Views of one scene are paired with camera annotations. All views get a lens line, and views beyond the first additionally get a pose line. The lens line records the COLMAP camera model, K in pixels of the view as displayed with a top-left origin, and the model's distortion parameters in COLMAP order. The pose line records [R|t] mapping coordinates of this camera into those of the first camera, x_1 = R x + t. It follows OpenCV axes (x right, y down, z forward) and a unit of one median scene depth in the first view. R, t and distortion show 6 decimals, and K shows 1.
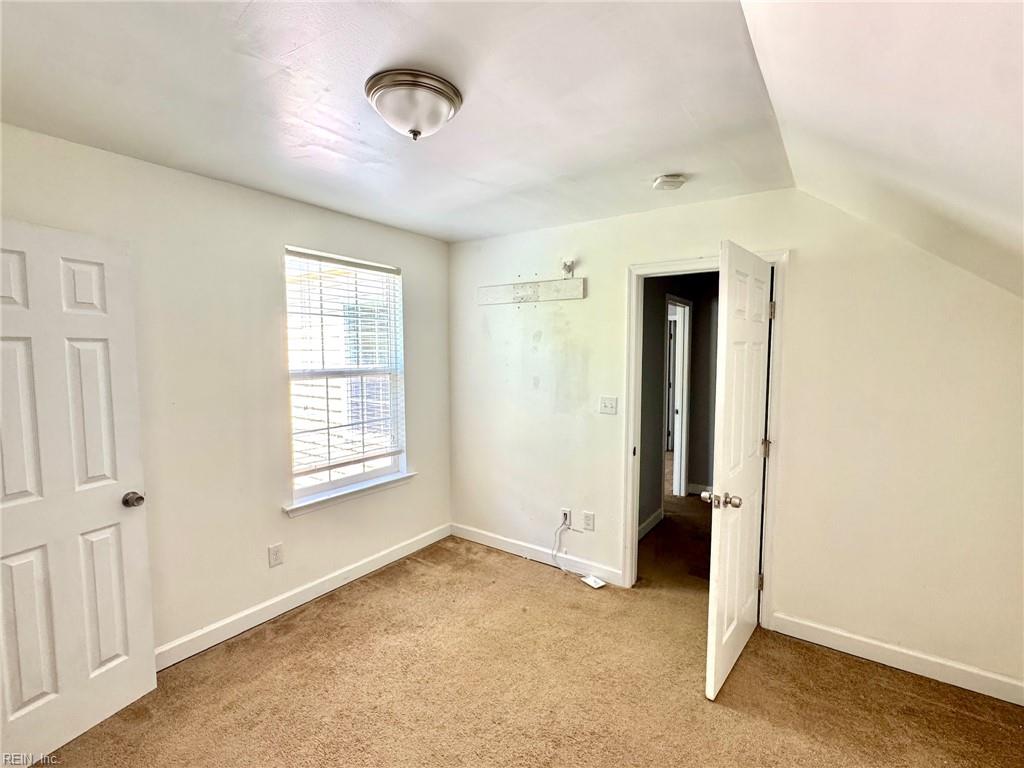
lens RADIAL K [[474.7, 0, 512.0], [0, 474.7, 384.0], [0, 0, 1]] dist [-0.002004, -0.000281]
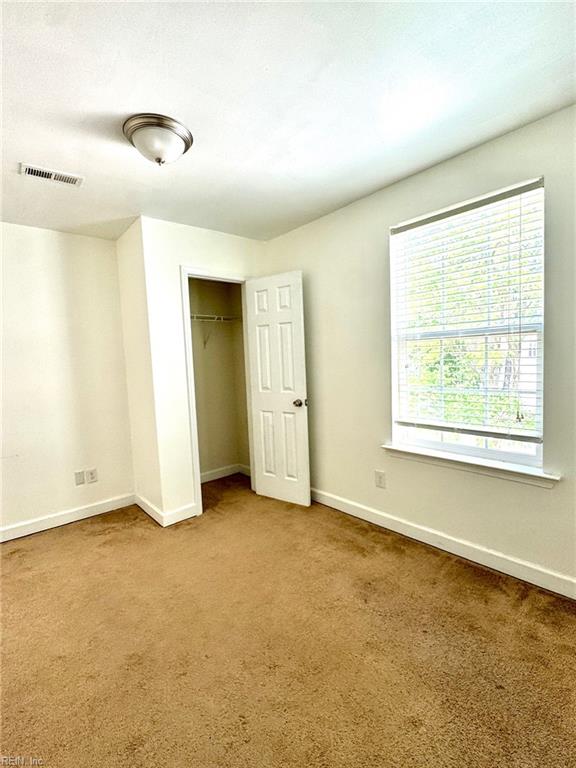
lens RADIAL K [[356.0, 0, 293.0], [0, 356.0, 384.7], [0, 0, 1]] dist [-0.002004, -0.000281]
pose [[-0.225864, 0.079777, -0.970887, 0.475483], [-0.029467, 0.995626, 0.088665, 0.028205], [0.973713, 0.048635, -0.222525, 0.980864]]
